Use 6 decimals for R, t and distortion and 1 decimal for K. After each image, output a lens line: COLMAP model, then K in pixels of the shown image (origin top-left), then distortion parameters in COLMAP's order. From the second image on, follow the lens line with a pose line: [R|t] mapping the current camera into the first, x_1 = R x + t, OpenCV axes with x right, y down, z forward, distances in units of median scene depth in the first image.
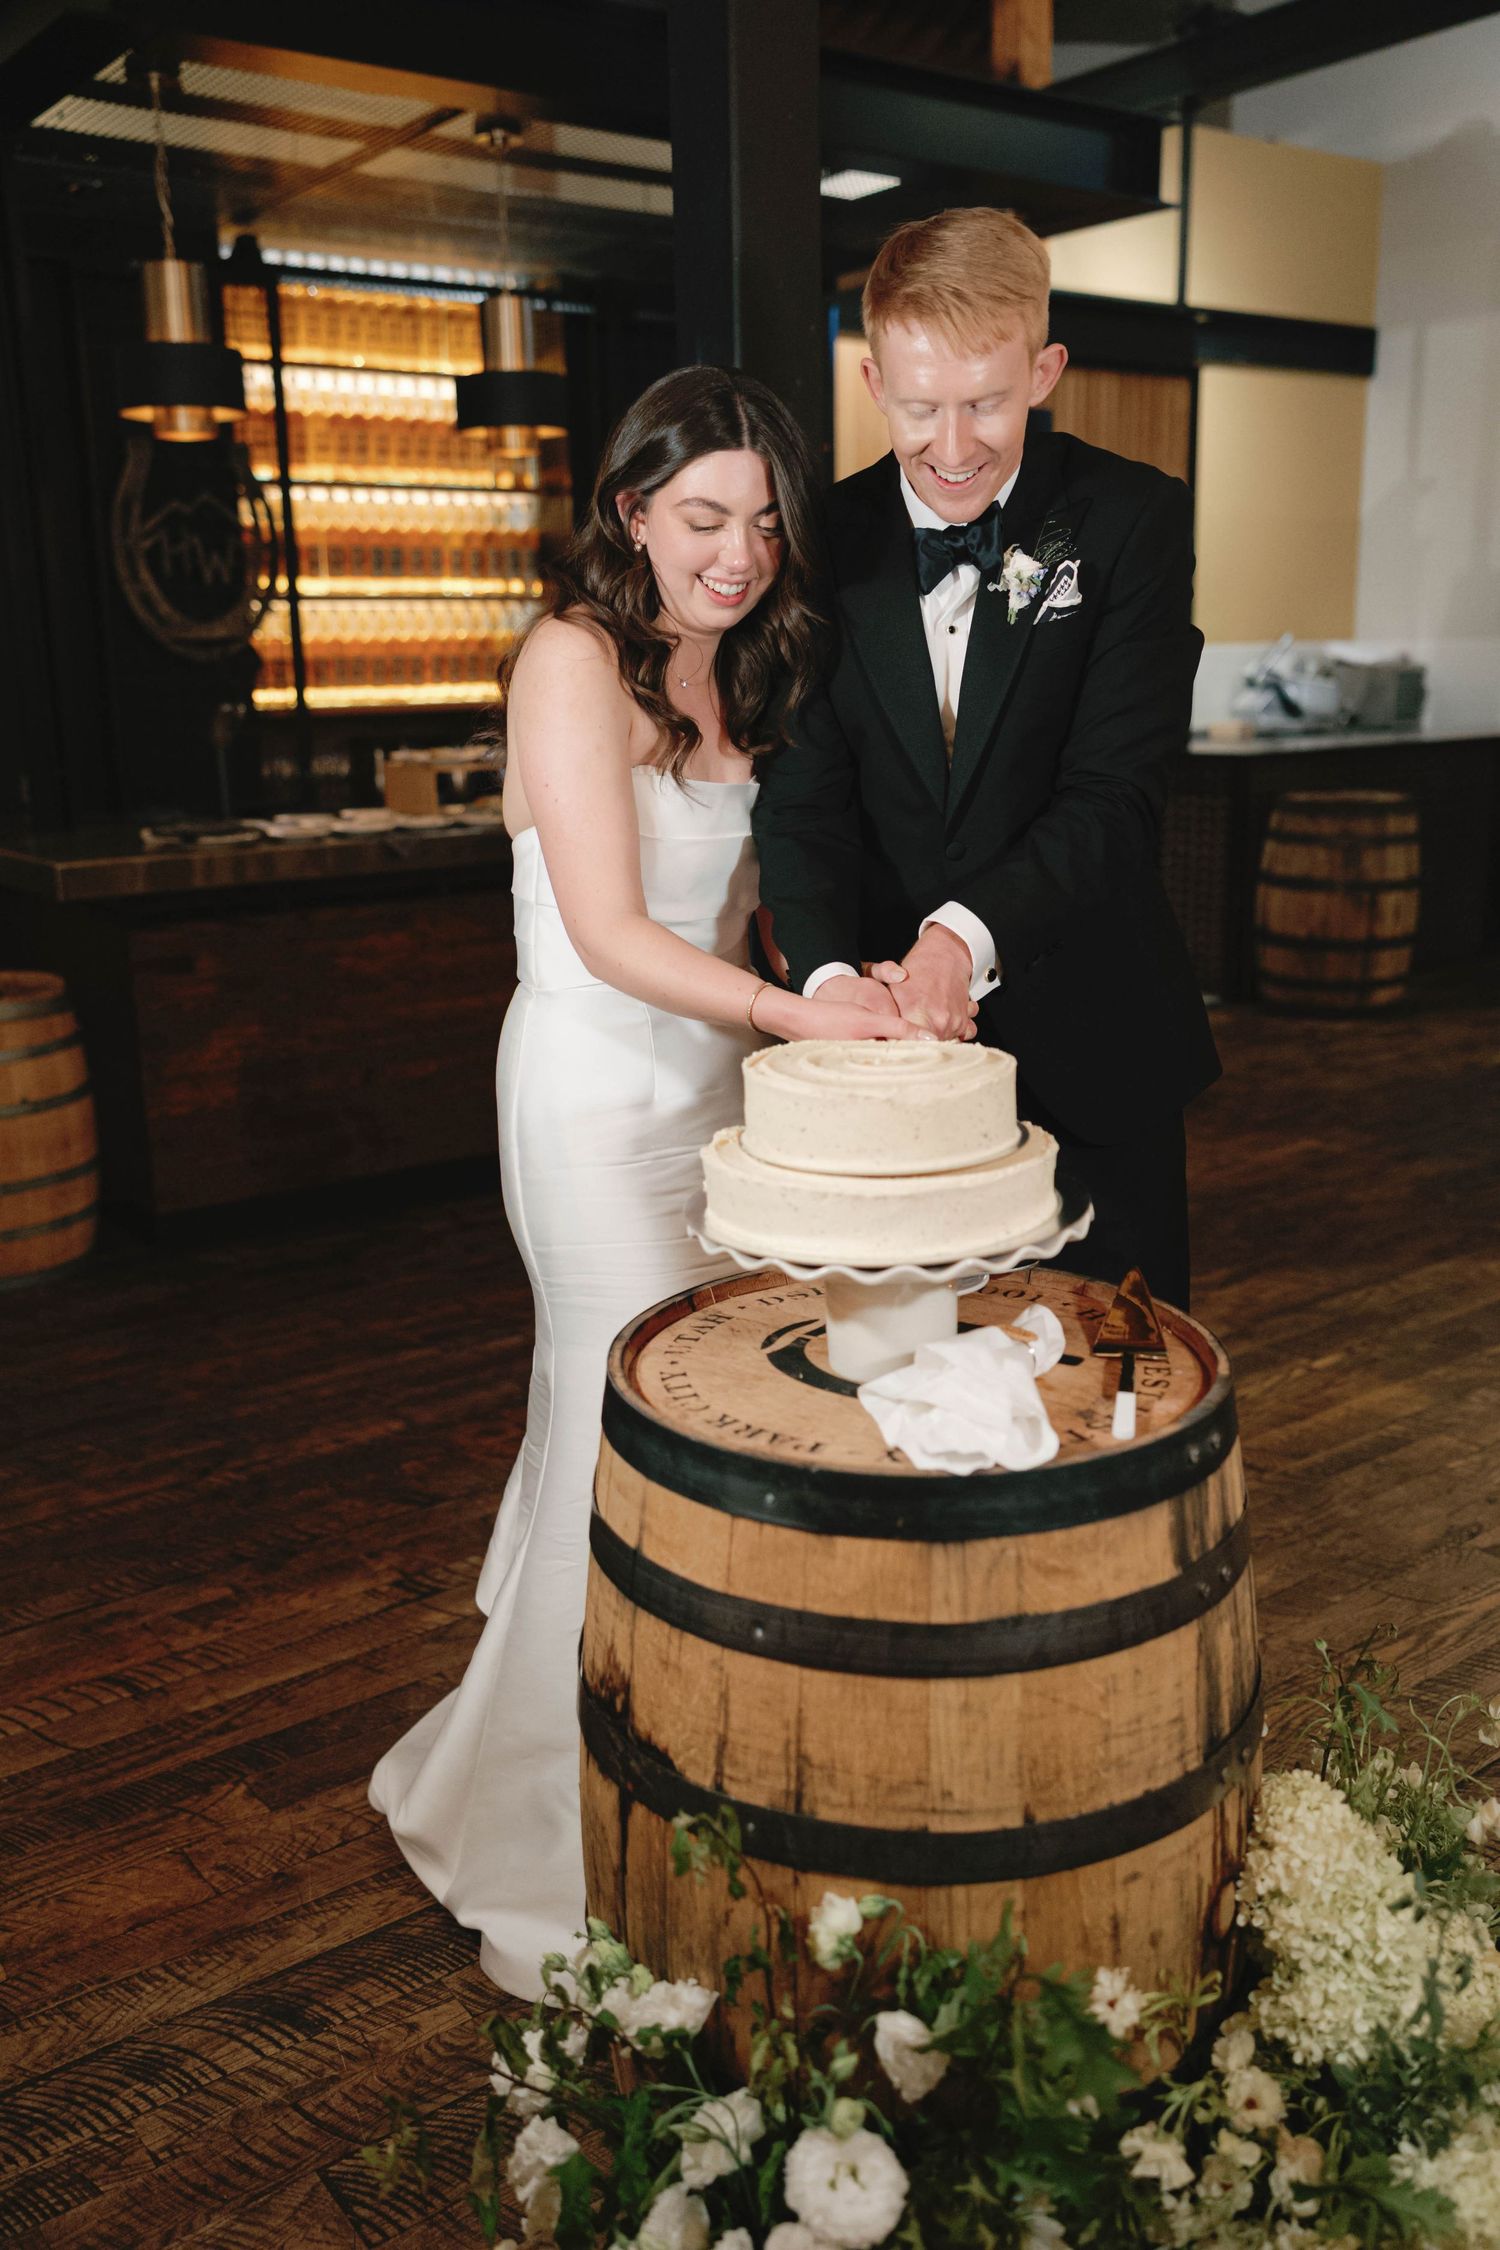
lens RADIAL K [[2022.7, 0, 752.1], [0, 2022.7, 1124.2], [0, 0, 1]] dist [0.000551, 0.000377]
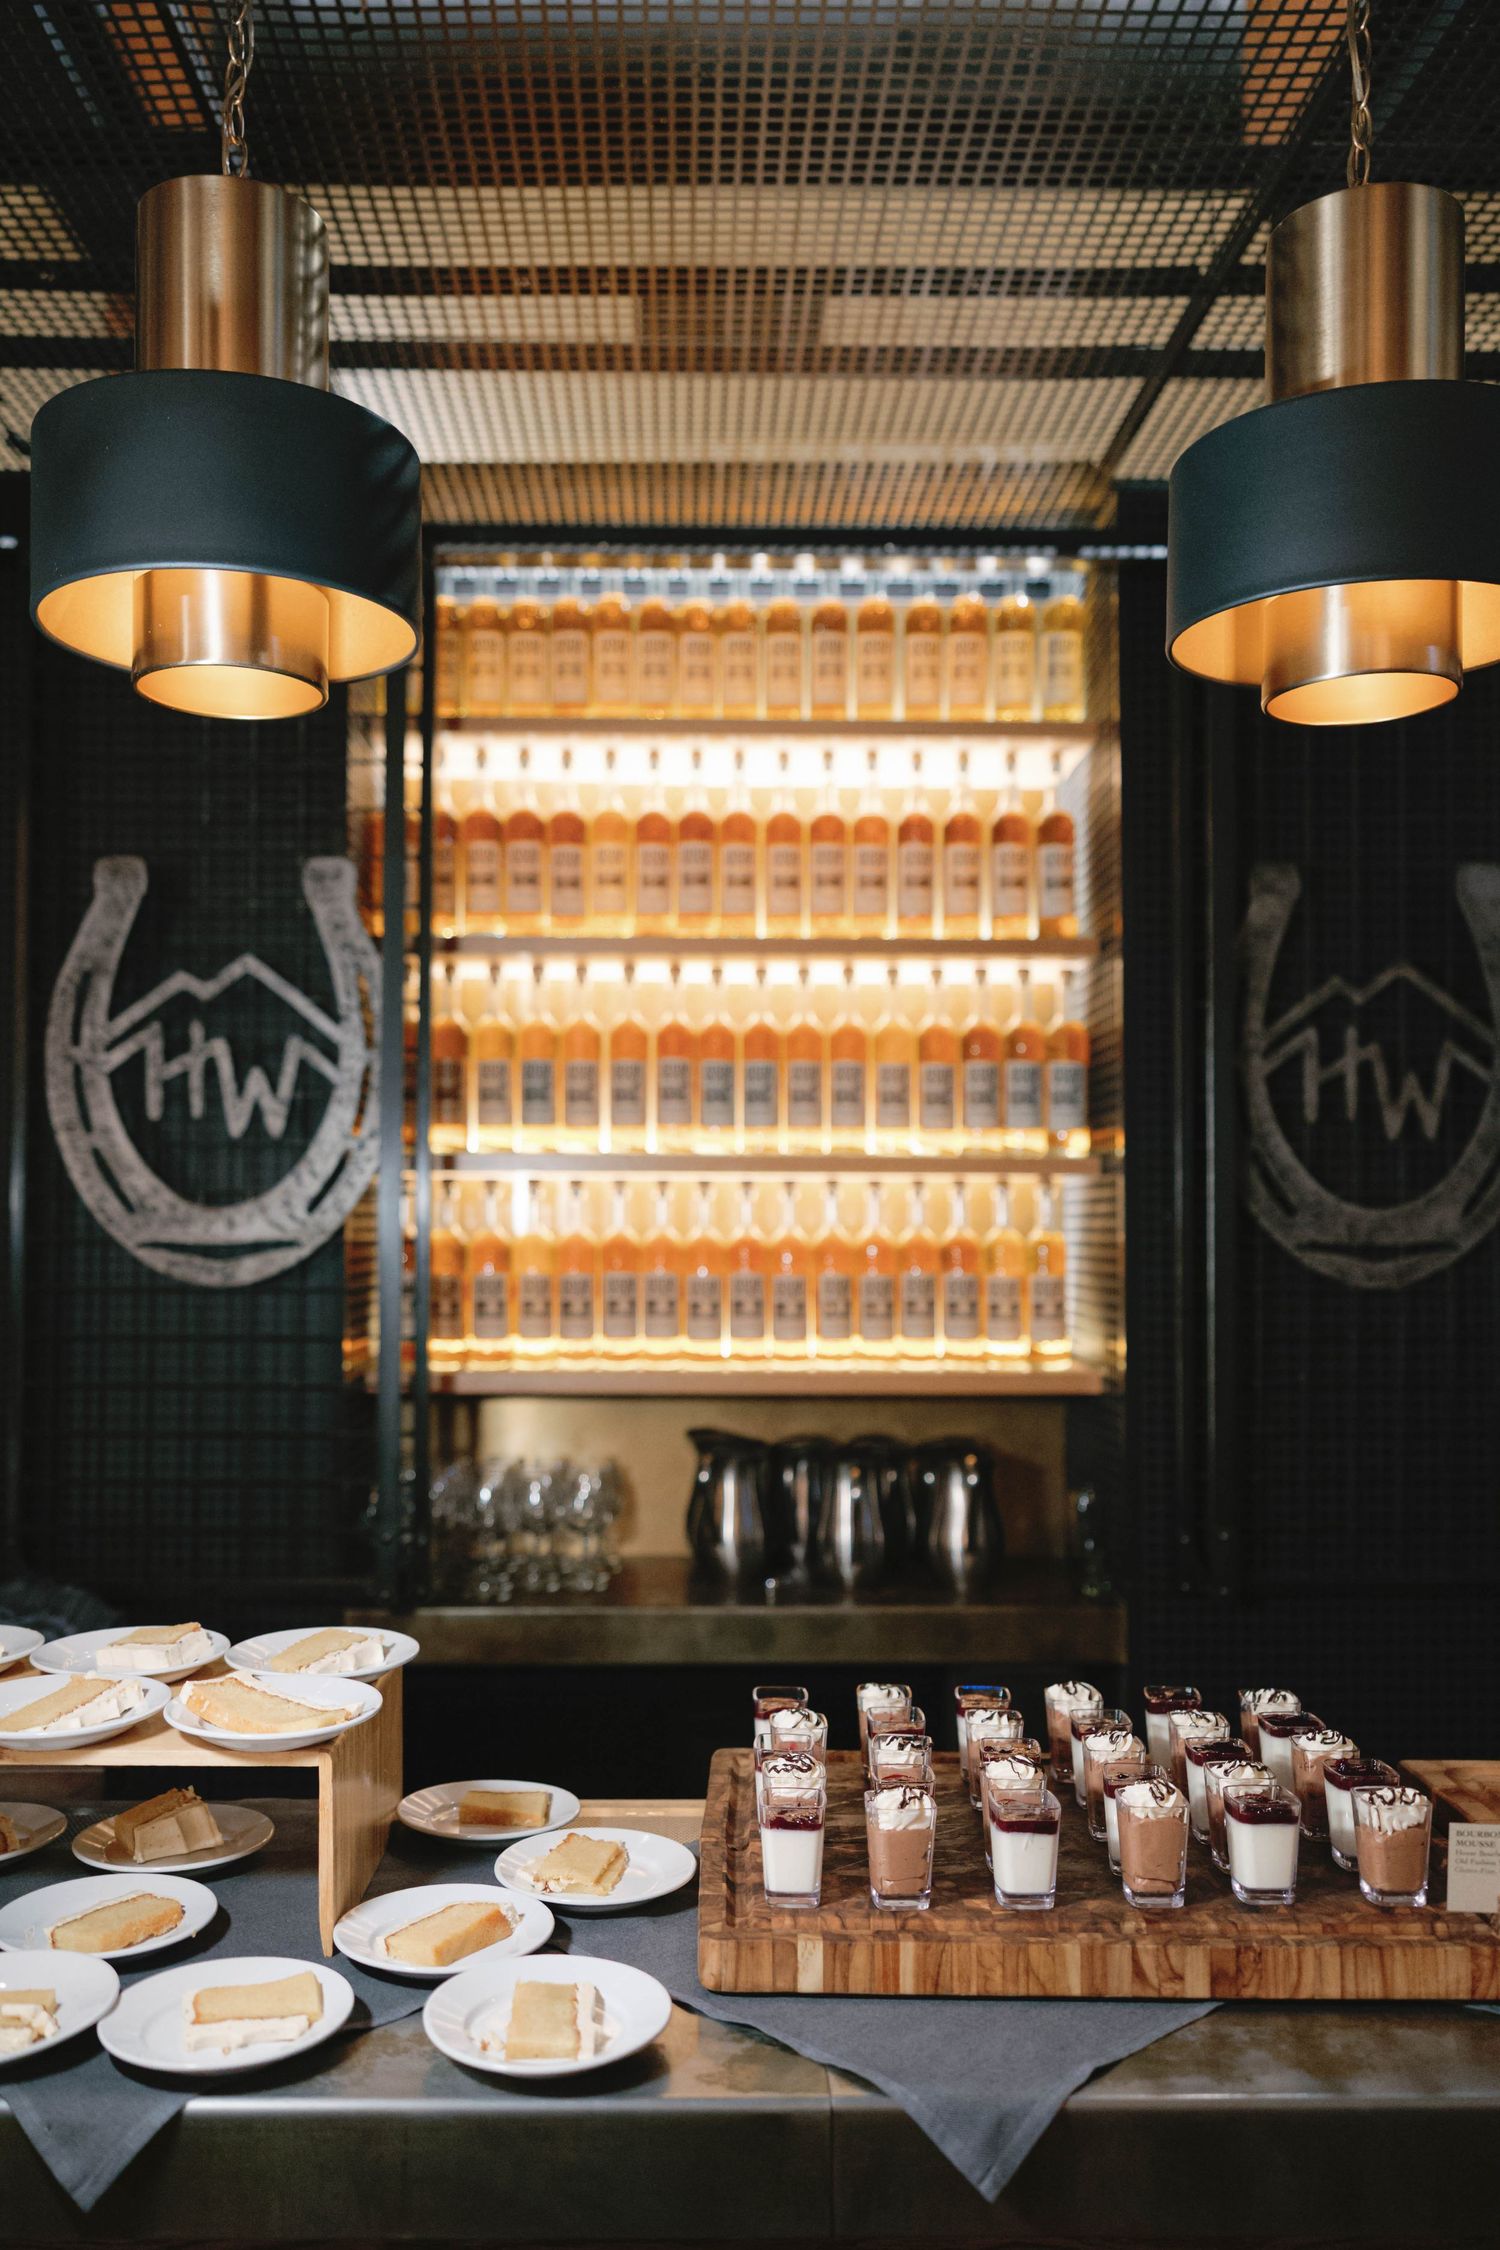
lens RADIAL K [[1789.9, 0, 747.9], [0, 1789.9, 1130.5], [0, 0, 1]] dist [-0.000963, -0.000104]
pose [[0.797325, 0.011585, -0.603439, 0.096659], [-0.161256, 0.967558, -0.194492, -0.202454], [0.581609, 0.252381, 0.773327, 0.732279]]
